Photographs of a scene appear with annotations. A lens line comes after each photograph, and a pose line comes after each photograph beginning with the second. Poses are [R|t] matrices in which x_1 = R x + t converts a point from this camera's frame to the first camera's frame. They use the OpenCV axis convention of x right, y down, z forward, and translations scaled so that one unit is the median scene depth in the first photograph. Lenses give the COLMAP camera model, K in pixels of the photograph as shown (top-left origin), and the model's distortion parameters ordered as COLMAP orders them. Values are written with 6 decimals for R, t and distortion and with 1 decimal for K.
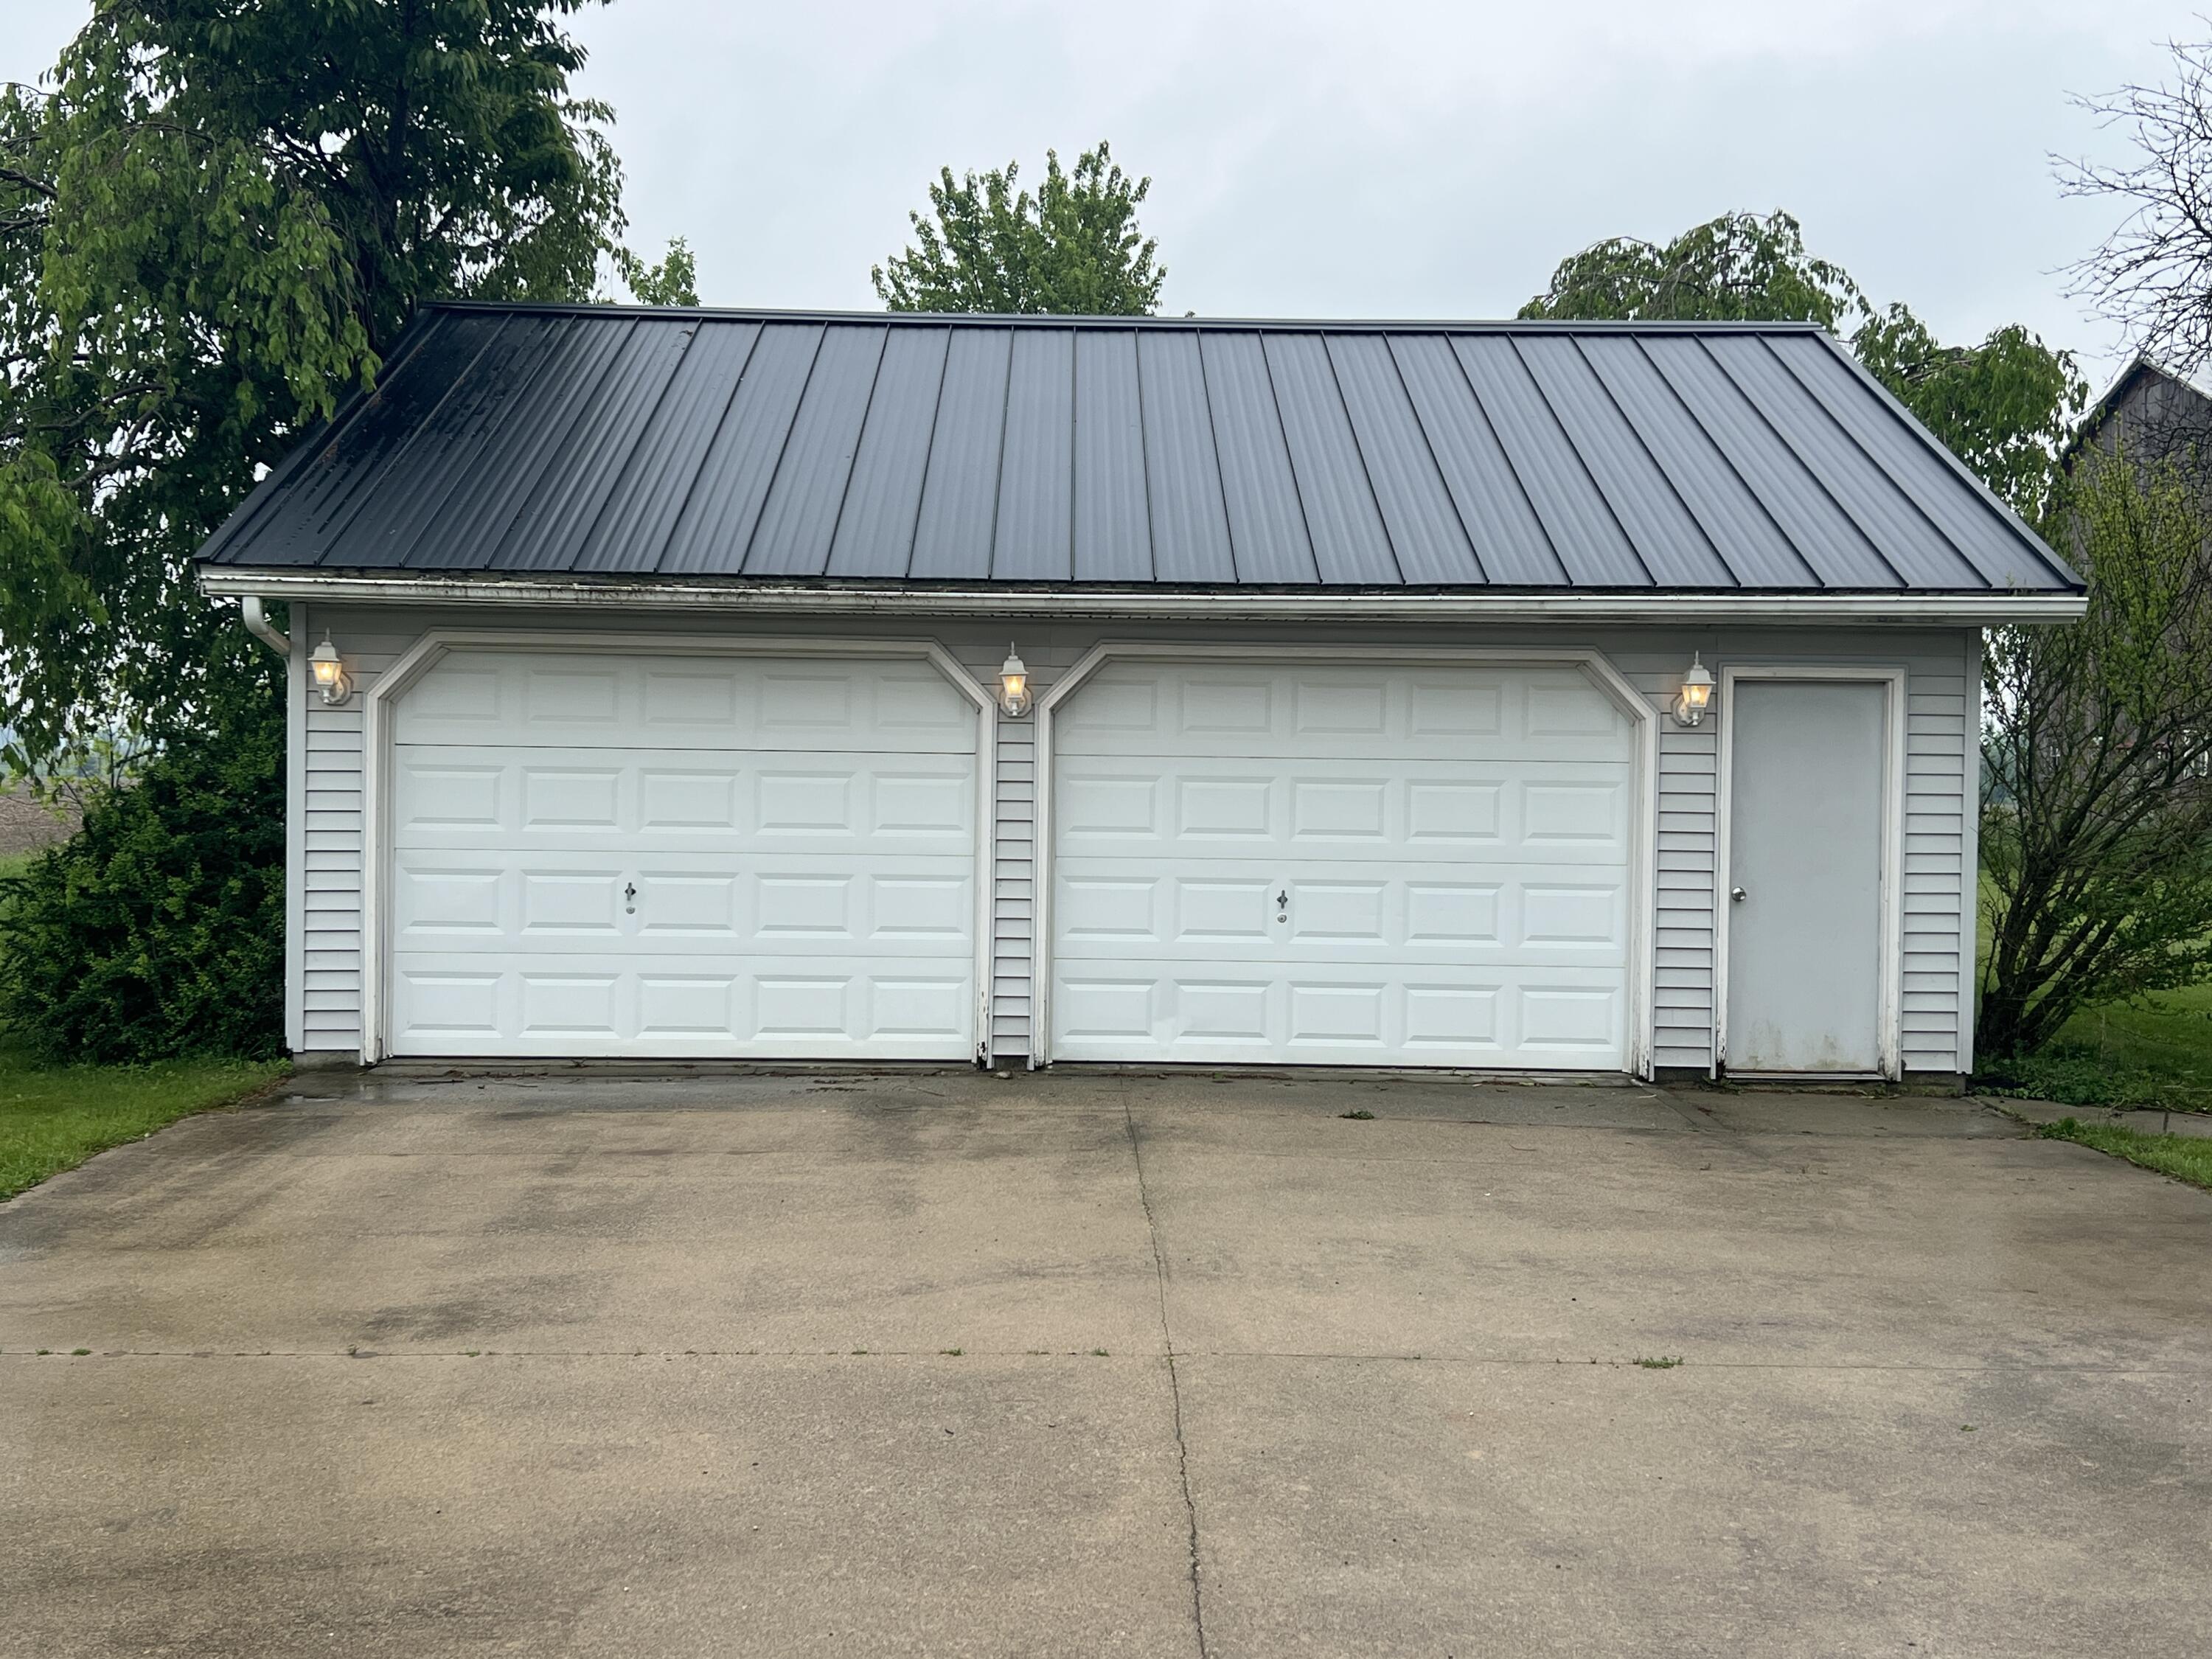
lens RADIAL K [[2268.0, 0, 1106.0], [0, 2268.0, 829.5], [0, 0, 1]] dist [0.065755, -0.008939]
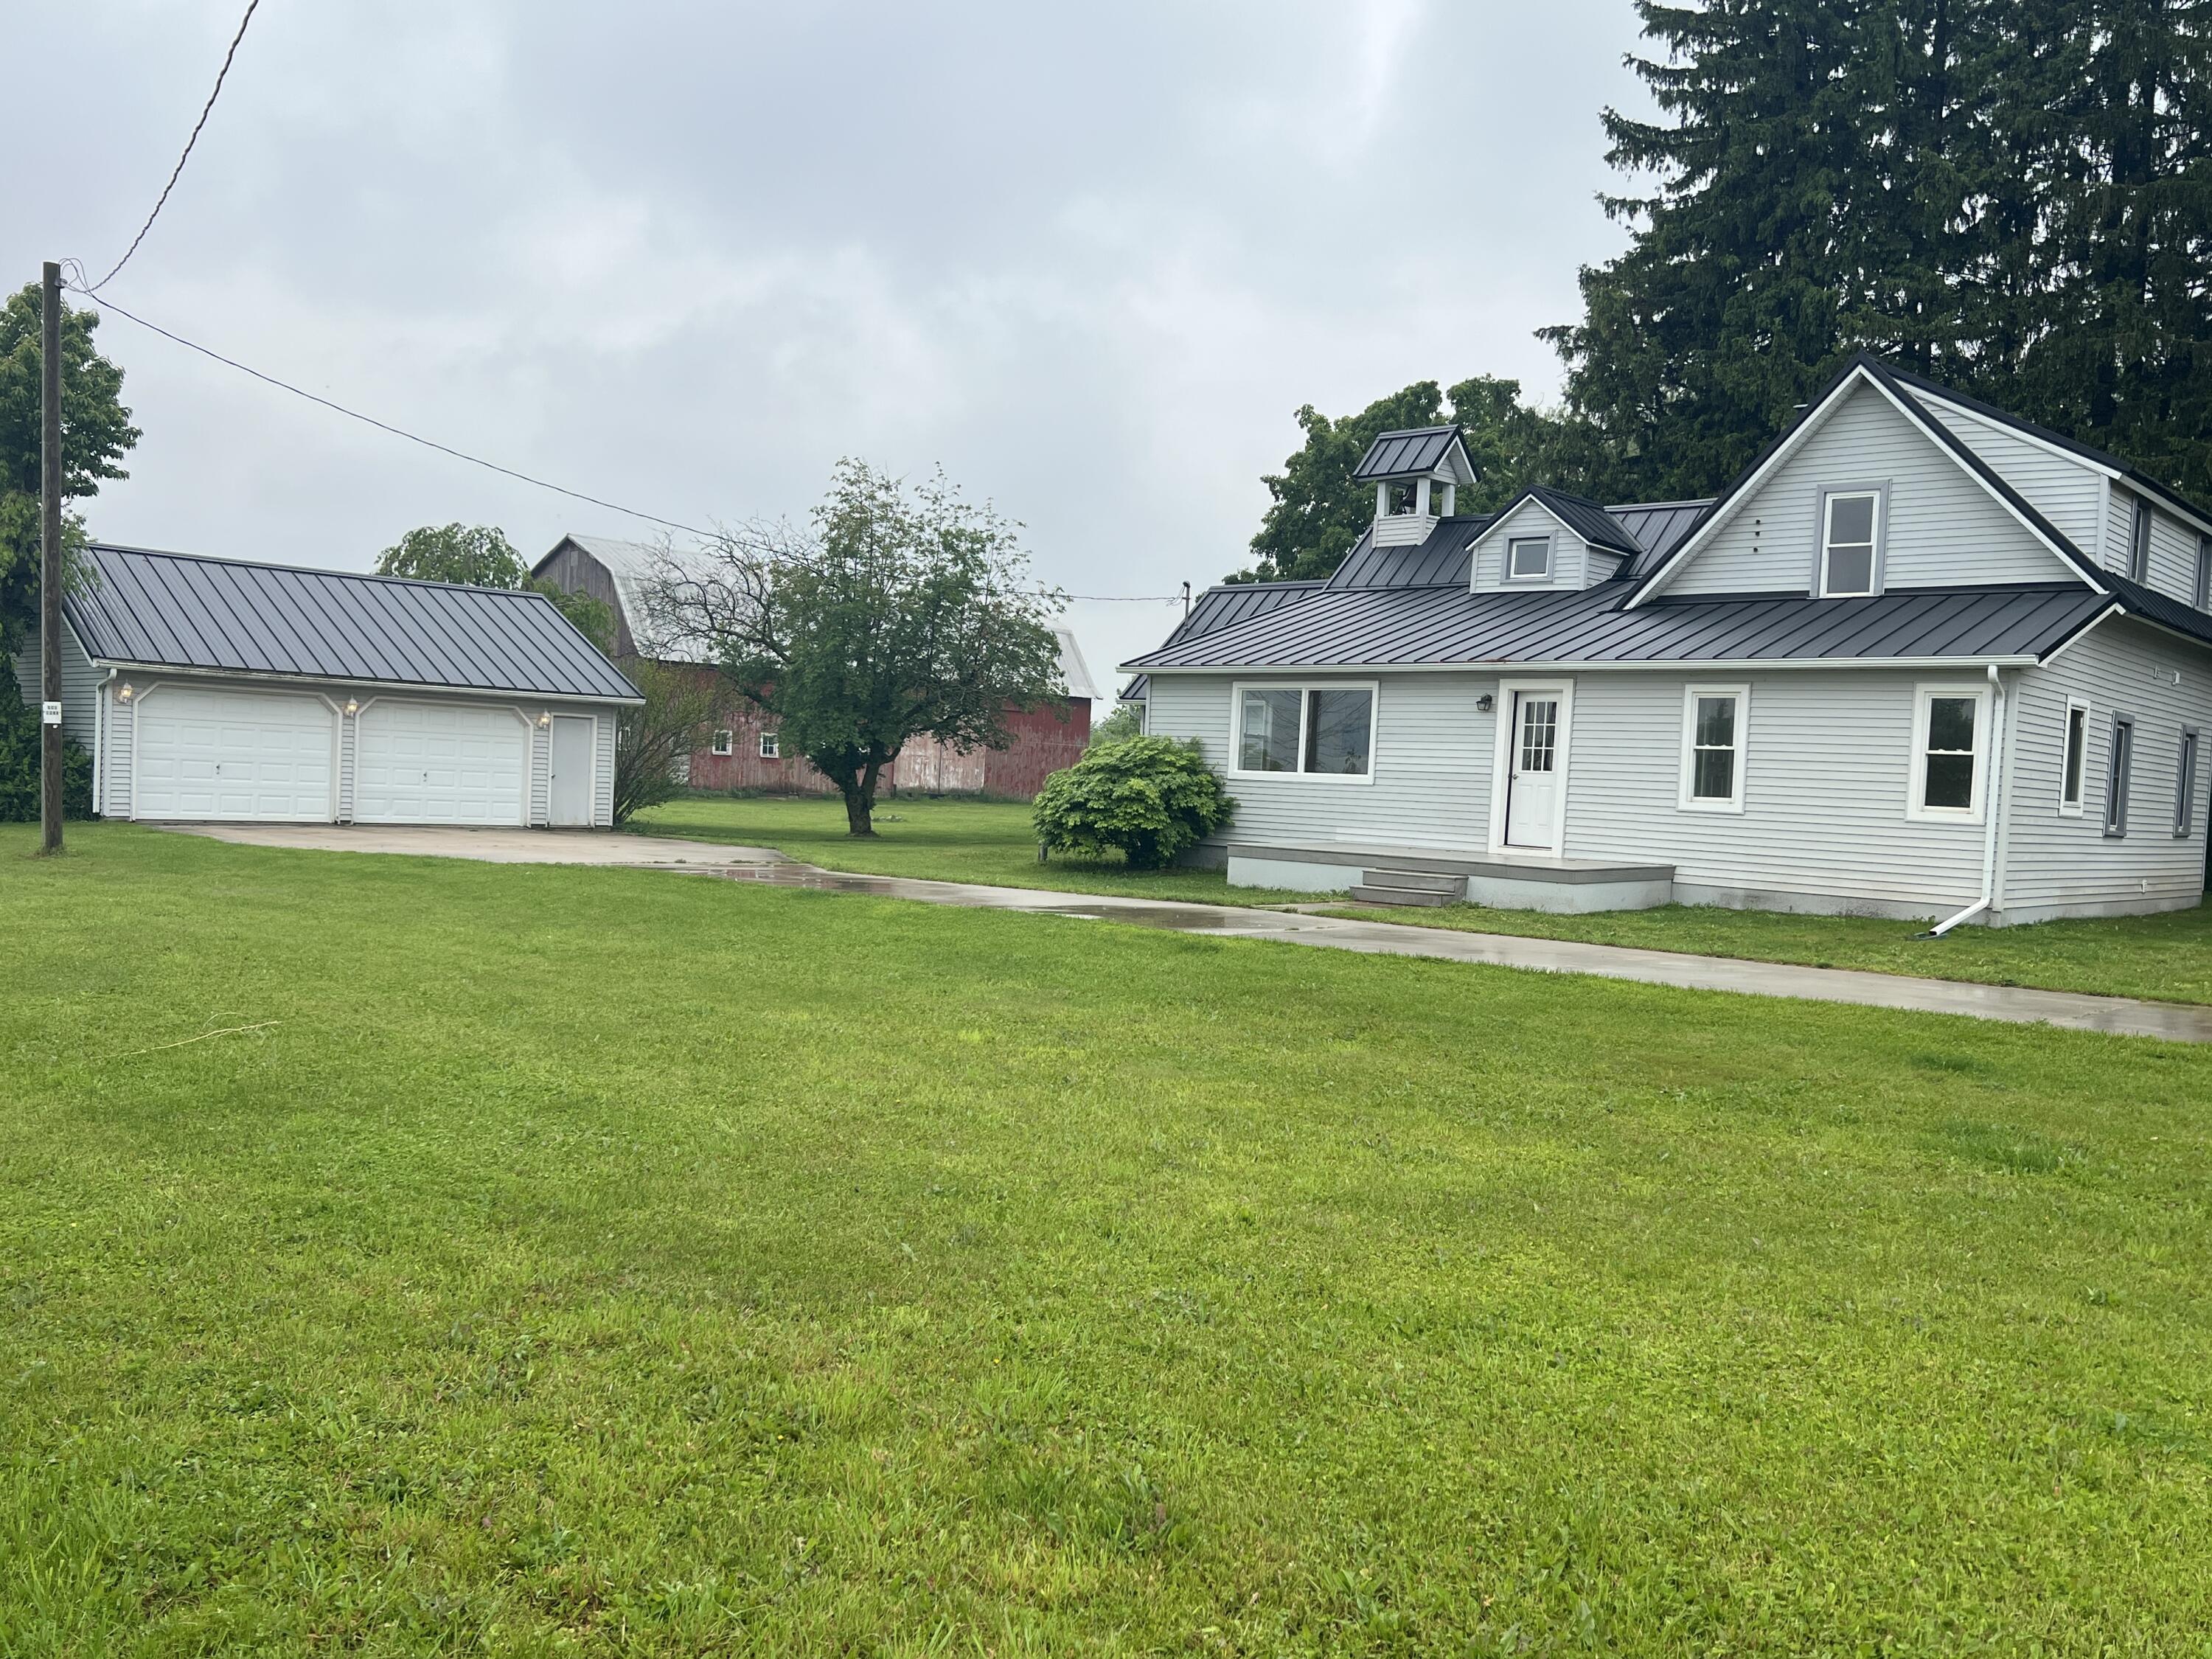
lens RADIAL K [[1783.0, 0, 1106.0], [0, 1783.0, 829.5], [0, 0, 1]] dist [0.058307, 0.003271]
pose [[0.720672, 0.002182, 0.693272, -1.036118], [-0.019633, 0.999658, 0.017262, 0.046272], [-0.692998, -0.026051, 0.720469, -1.608550]]
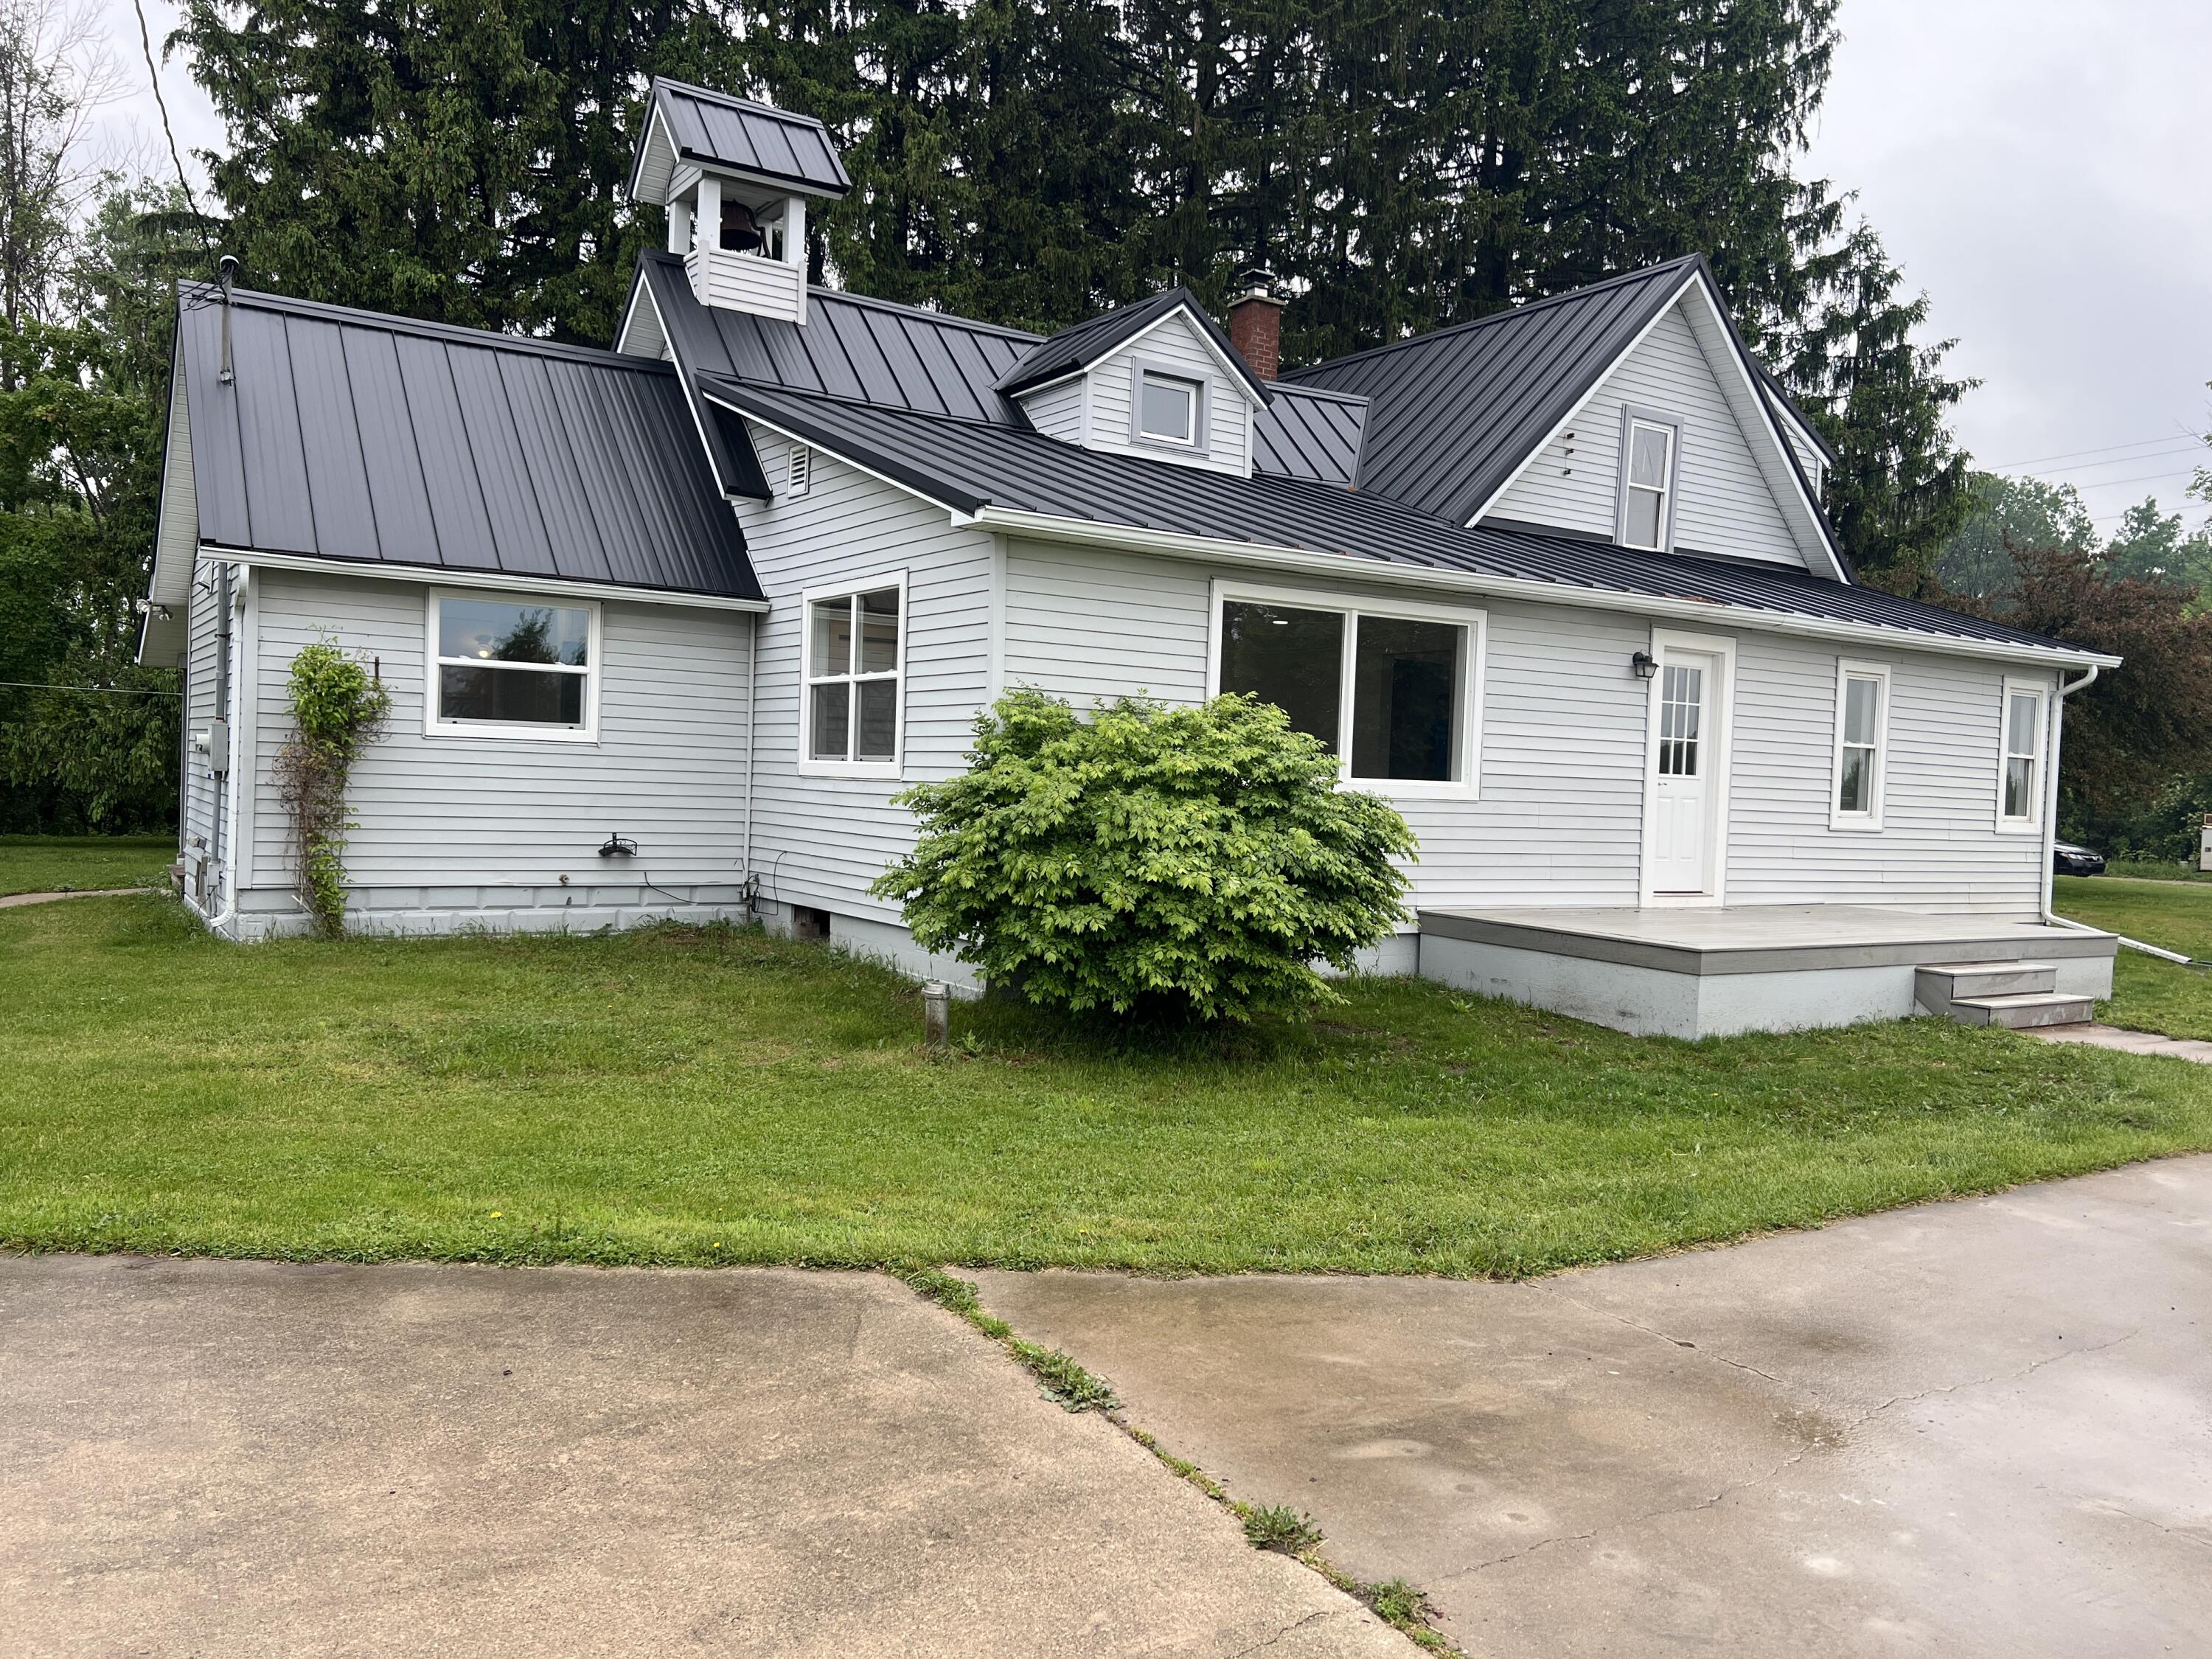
lens RADIAL K [[1711.3, 0, 1106.0], [0, 1711.3, 829.5], [0, 0, 1]] dist [-0.002687, -0.002555]
pose [[-0.480785, -0.056936, 0.874988, -0.210295], [-0.021431, 0.998355, 0.053187, -0.010435], [-0.876577, 0.006819, -0.481214, 0.424340]]
